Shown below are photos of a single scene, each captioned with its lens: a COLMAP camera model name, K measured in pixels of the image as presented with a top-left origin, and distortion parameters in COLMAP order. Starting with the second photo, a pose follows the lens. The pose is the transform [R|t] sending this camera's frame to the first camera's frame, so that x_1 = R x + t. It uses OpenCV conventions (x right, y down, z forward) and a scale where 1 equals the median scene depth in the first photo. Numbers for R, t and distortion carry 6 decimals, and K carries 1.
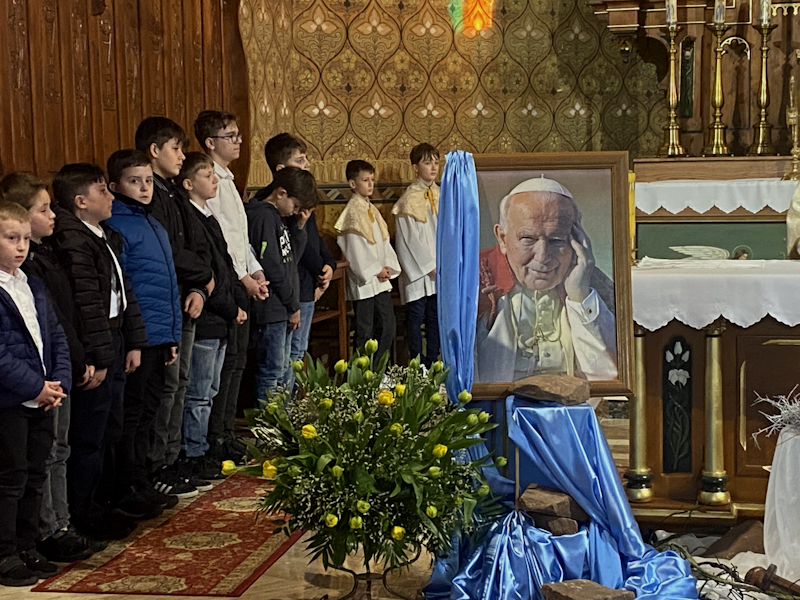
lens RADIAL K [[1643.7, 0, 385.9], [0, 1643.7, 264.8], [0, 0, 1]] dist [0.135382, 0.000000]
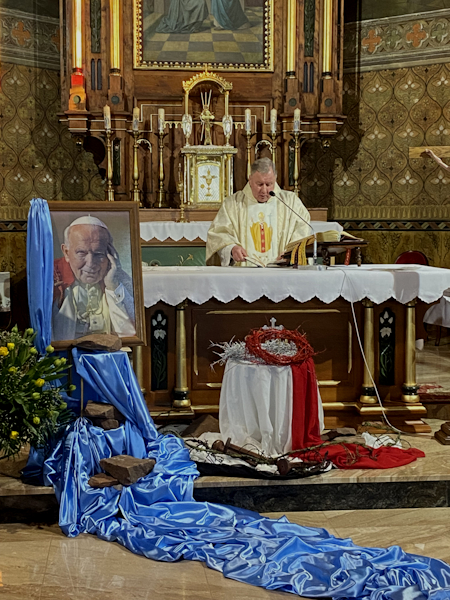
lens RADIAL K [[987.7, 0, 233.5], [0, 987.7, 289.0], [0, 0, 1]] dist [0.124711, 0.000000]
pose [[0.936529, -0.013538, 0.350329, -0.120216], [0.009617, 0.999870, 0.012929, 0.009175], [-0.350458, -0.008739, 0.936538, 0.017899]]
